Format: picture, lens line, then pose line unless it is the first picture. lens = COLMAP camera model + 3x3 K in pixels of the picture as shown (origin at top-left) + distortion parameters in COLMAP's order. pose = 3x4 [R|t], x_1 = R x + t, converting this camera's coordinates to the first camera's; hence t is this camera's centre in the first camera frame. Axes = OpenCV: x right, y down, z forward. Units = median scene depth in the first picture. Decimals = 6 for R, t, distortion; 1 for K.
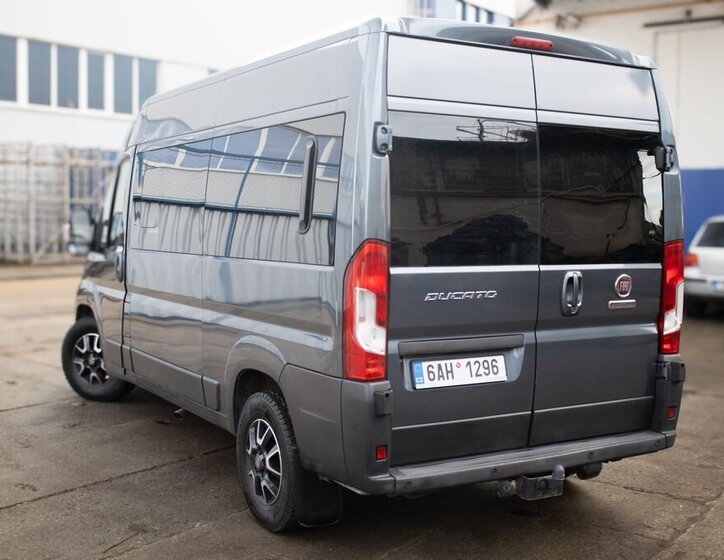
lens RADIAL K [[953.4, 0, 361.3], [0, 953.4, 281.3], [0, 0, 1]] dist [-0.071342, 0.000000]
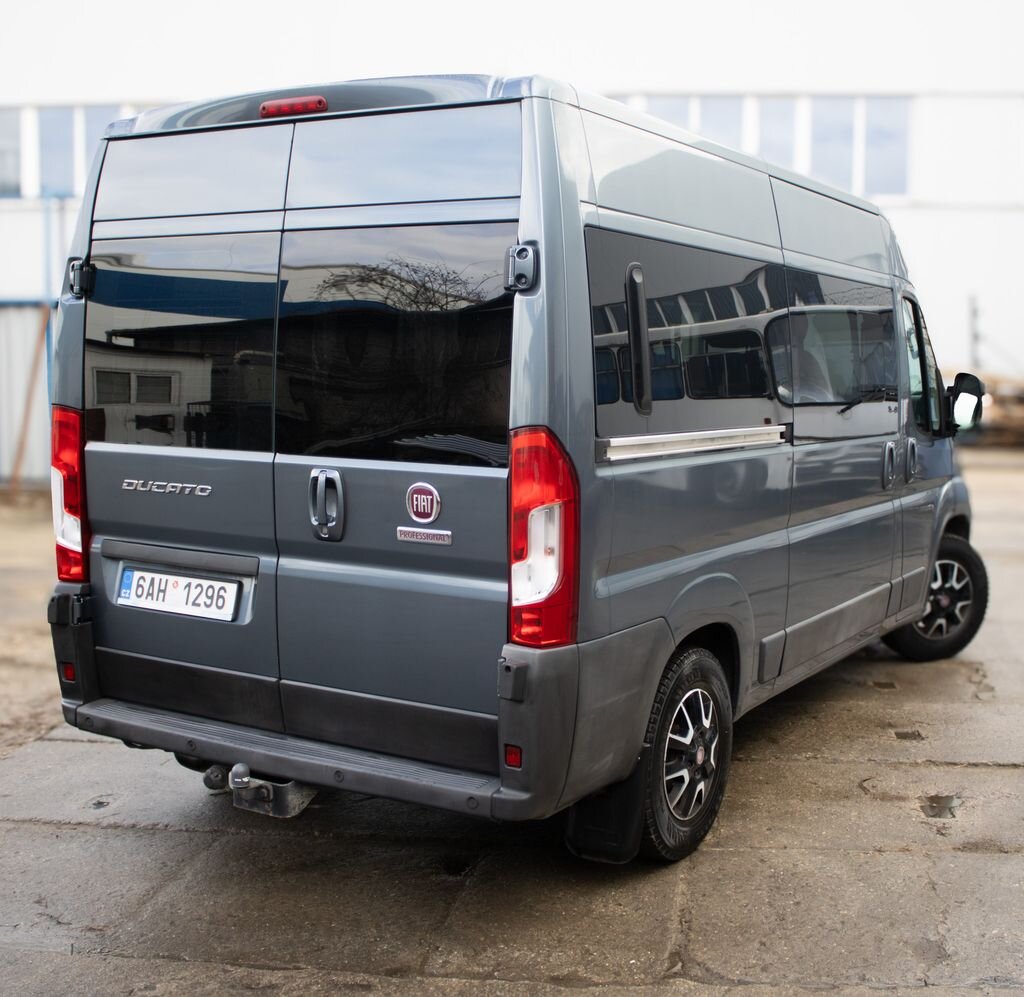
lens RADIAL K [[1401.4, 0, 583.1], [0, 1401.4, 492.6], [0, 0, 1]] dist [-0.104947, 0.000000]
pose [[0.498913, 0.082453, -0.862721, 1.097287], [-0.063910, 0.996254, 0.058256, -0.058599], [0.864293, 0.026072, 0.502313, 0.704256]]
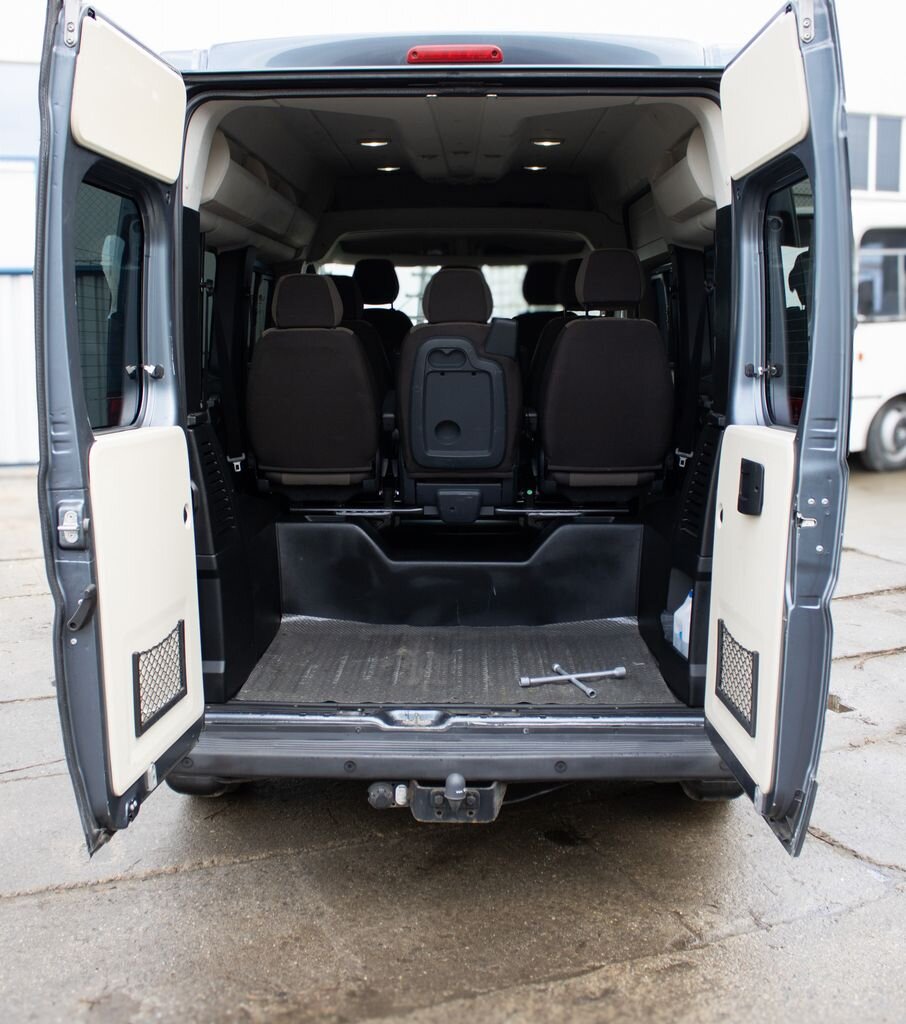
lens RADIAL K [[1268.8, 0, 452.8], [0, 1268.8, 513.6], [0, 0, 1]] dist [-0.128351, 0.000000]
pose [[0.844418, 0.068637, -0.531269, 0.602205], [-0.022172, 0.995386, 0.093357, -0.041741], [0.535226, -0.067053, 0.842043, 0.334023]]
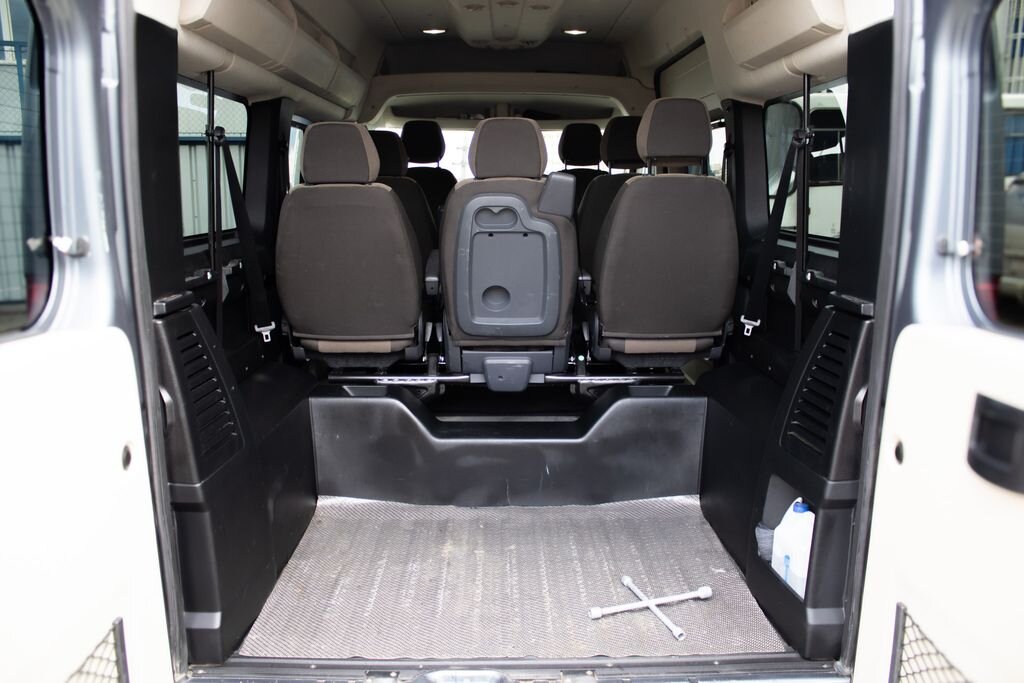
lens RADIAL K [[845.1, 0, 527.4], [0, 845.1, 340.5], [0, 0, 1]] dist [-0.152391, 0.130135]
pose [[0.870373, 0.083962, -0.485183, 0.400888], [-0.025091, 0.991637, 0.126594, -0.058200], [0.491754, -0.098010, 0.865201, 0.629583]]
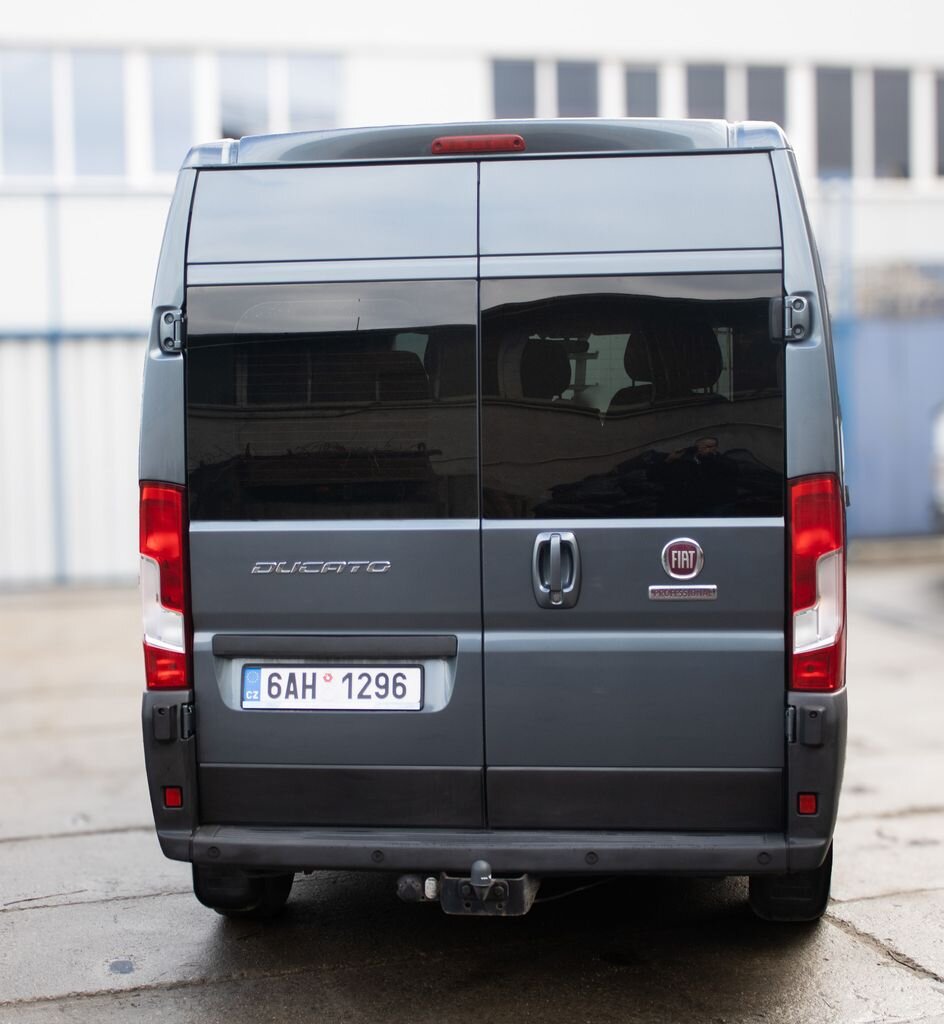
lens RADIAL K [[1958.0, 0, 464.9], [0, 1958.0, 503.6], [0, 0, 1]] dist [-0.069909, 0.000000]
pose [[0.784401, 0.012188, -0.620135, 0.927334], [-0.012028, 0.999918, 0.004438, -0.032171], [0.620138, 0.003977, 0.784483, 0.040101]]
